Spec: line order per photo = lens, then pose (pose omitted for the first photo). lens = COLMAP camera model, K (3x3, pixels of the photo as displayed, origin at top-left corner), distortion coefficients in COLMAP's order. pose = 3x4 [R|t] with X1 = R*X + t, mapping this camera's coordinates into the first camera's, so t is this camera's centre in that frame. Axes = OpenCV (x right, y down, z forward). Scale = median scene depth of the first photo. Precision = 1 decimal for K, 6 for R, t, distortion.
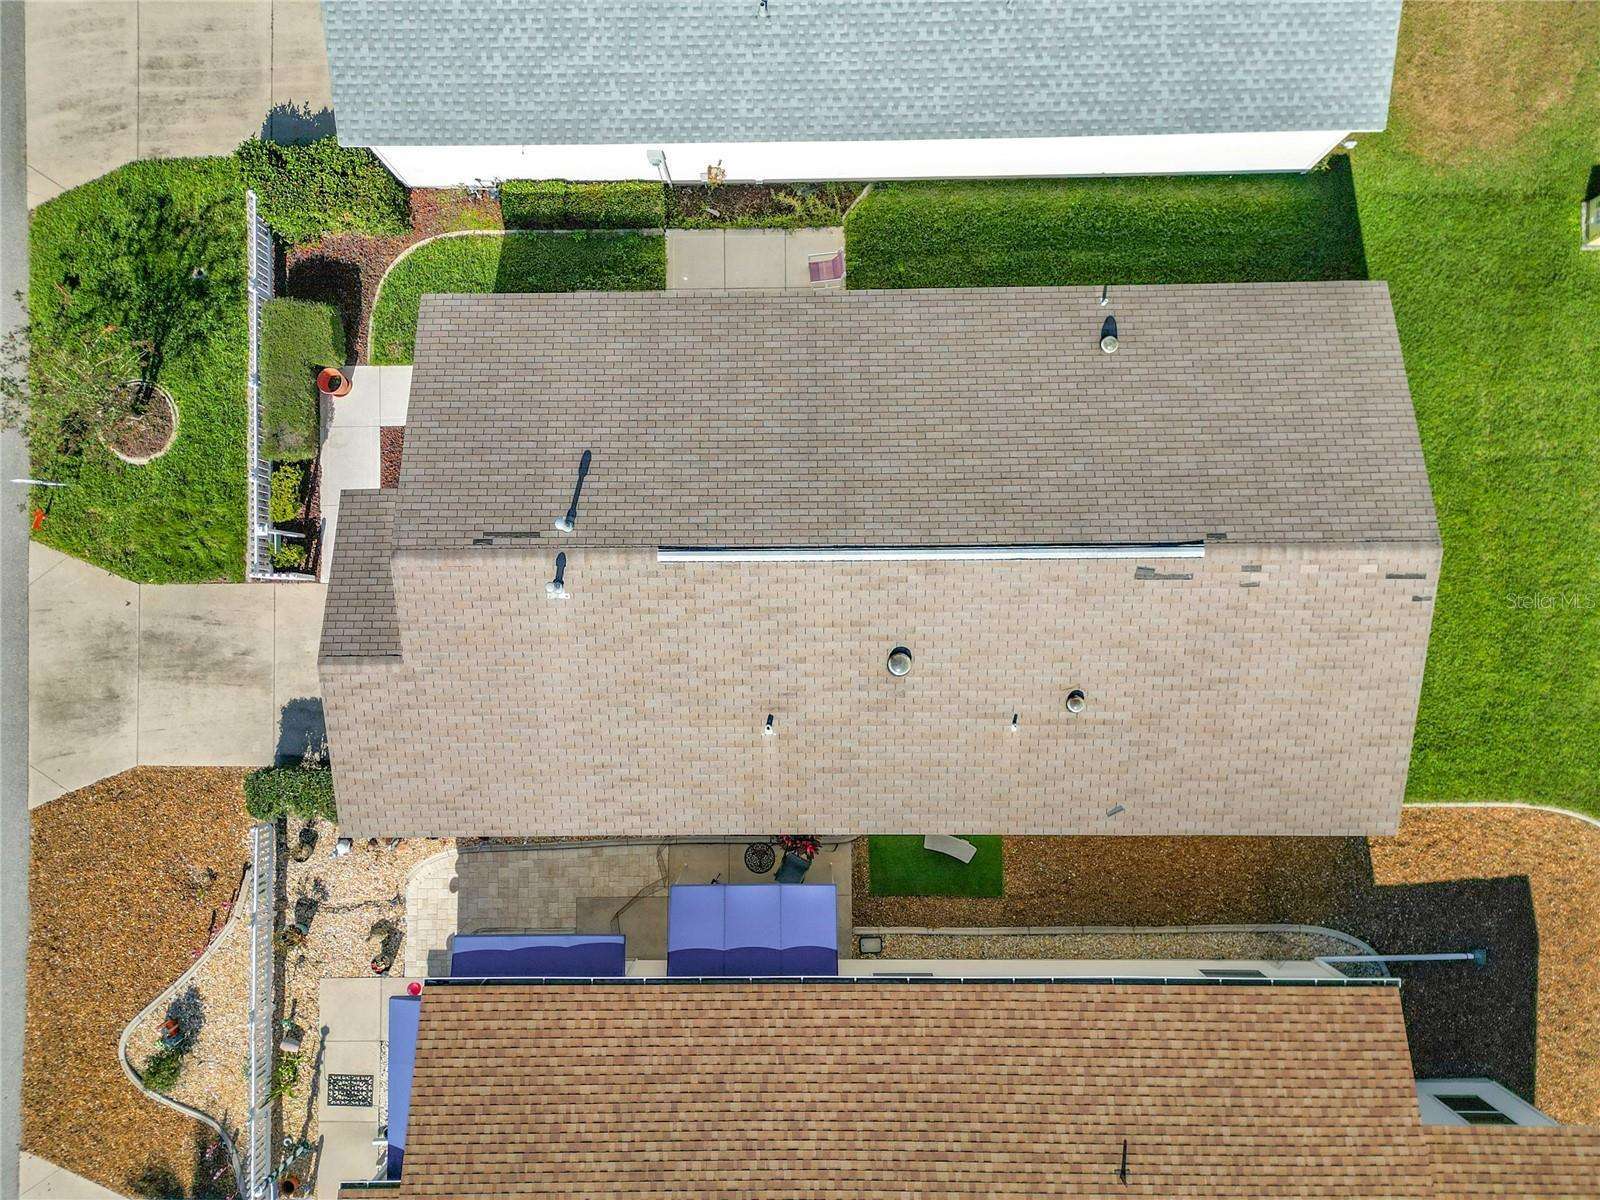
lens RADIAL K [[1134.5, 0, 805.2], [0, 1134.5, 659.8], [0, 0, 1]] dist [-0.060323, -0.001196]
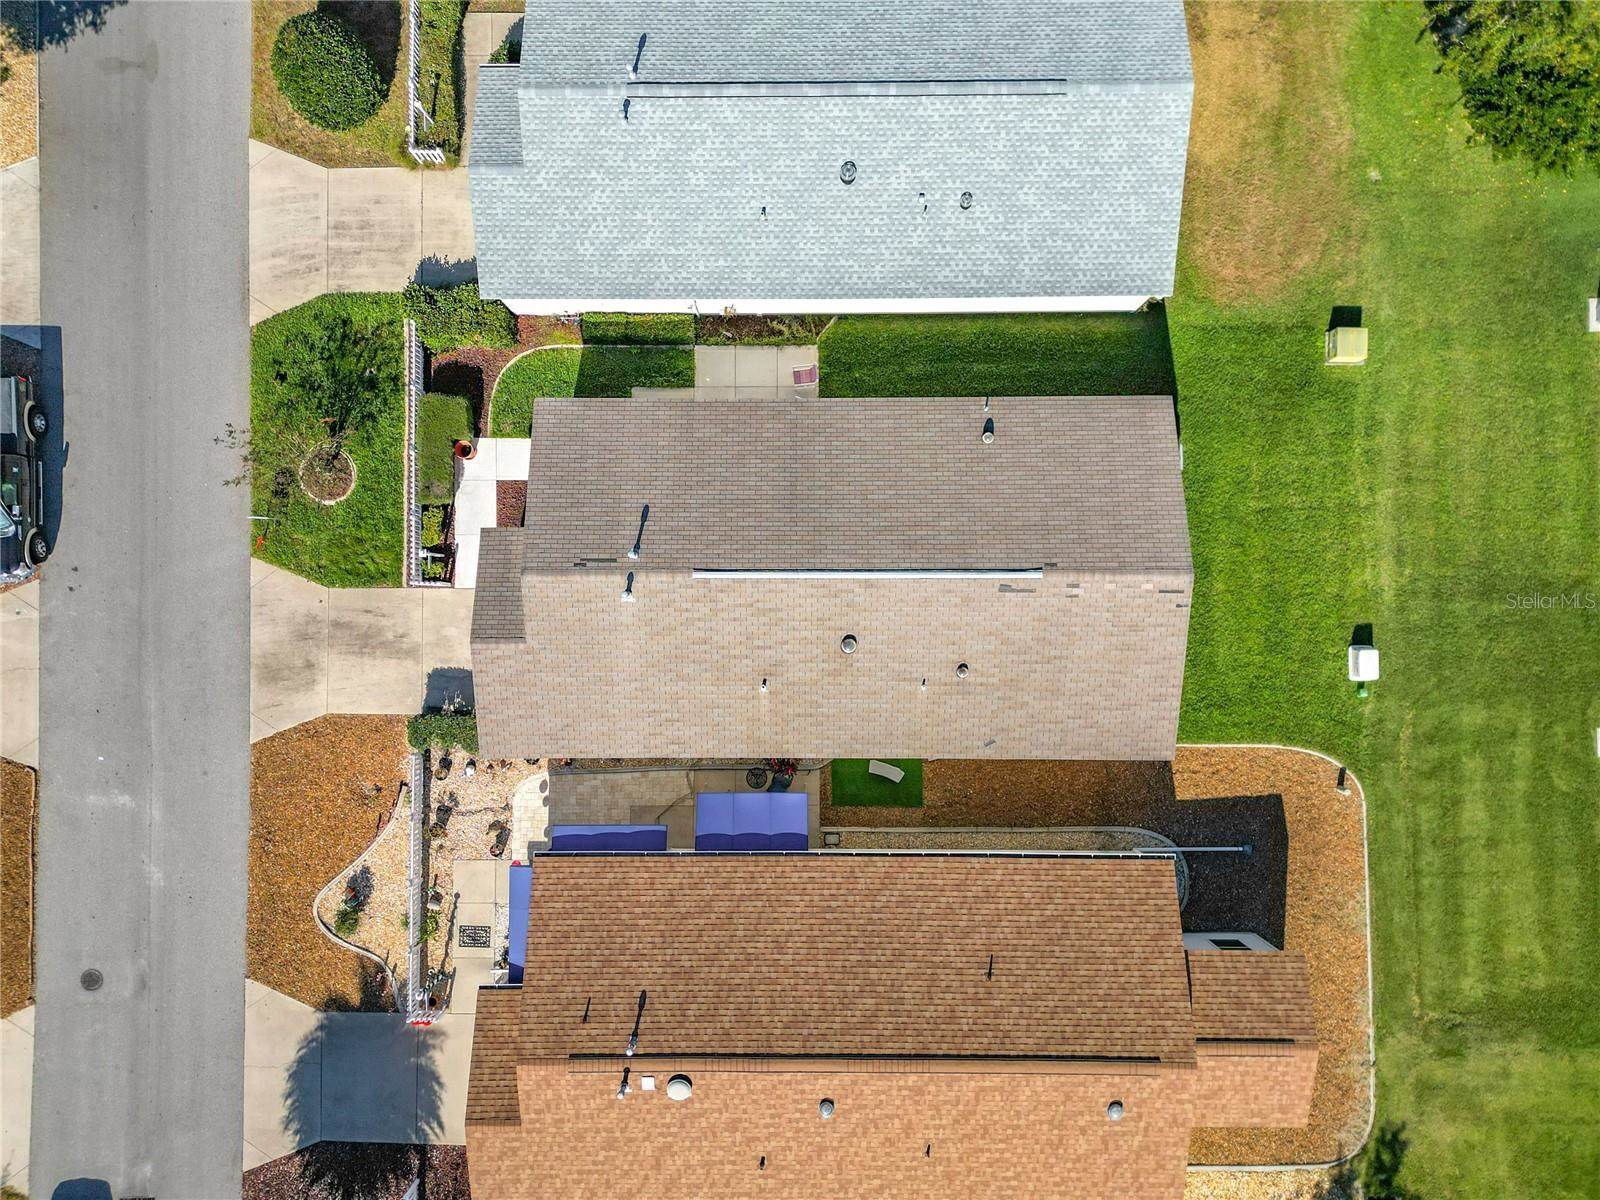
lens RADIAL K [[1205.7, 0, 796.2], [0, 1205.7, 673.9], [0, 0, 1]] dist [-0.056899, -0.000328]
pose [[0.999958, 0.007347, -0.005449, 0.019866], [-0.007253, 0.999826, 0.017188, 0.013620], [0.005574, -0.017148, 0.999837, -0.600524]]
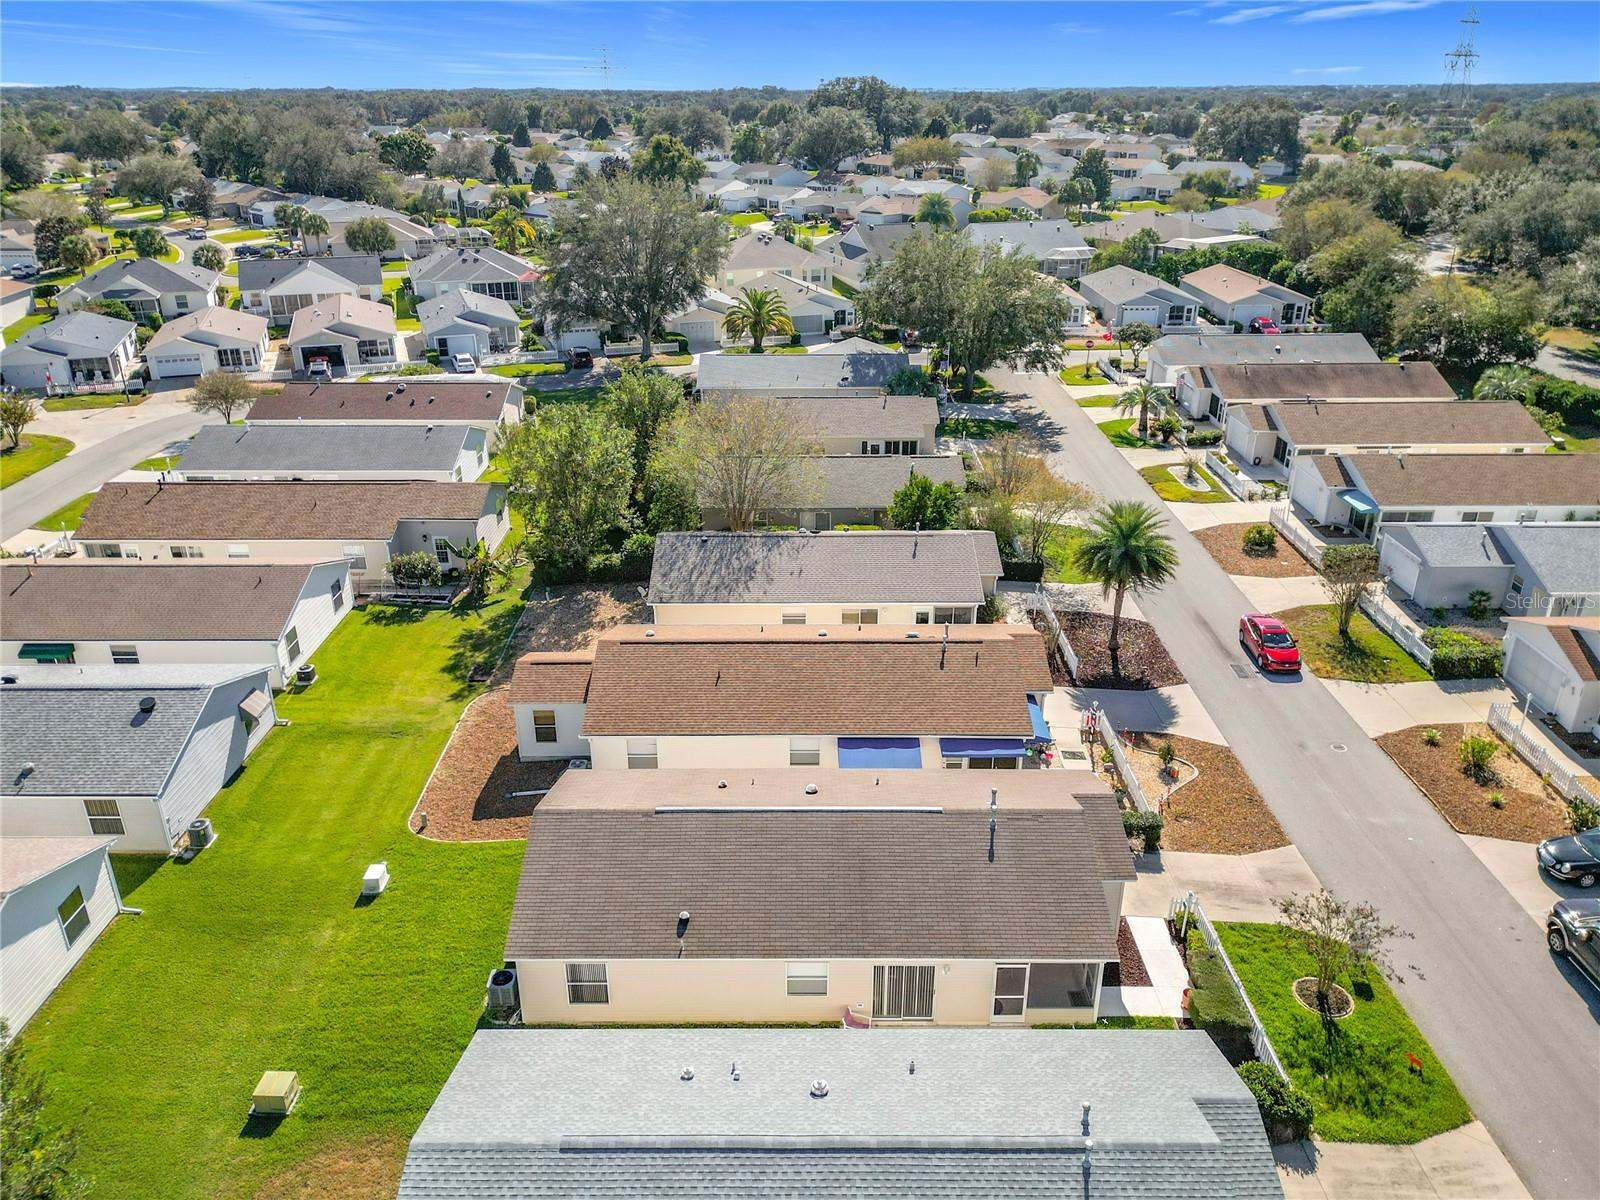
lens RADIAL K [[1134.5, 0, 805.2], [0, 1134.5, 659.8], [0, 0, 1]] dist [-0.060323, -0.001196]
pose [[-0.999698, 0.022079, 0.010756, 0.065958], [0.001825, -0.369979, 0.929038, -1.587018], [0.024492, 0.928778, 0.369827, 0.046095]]
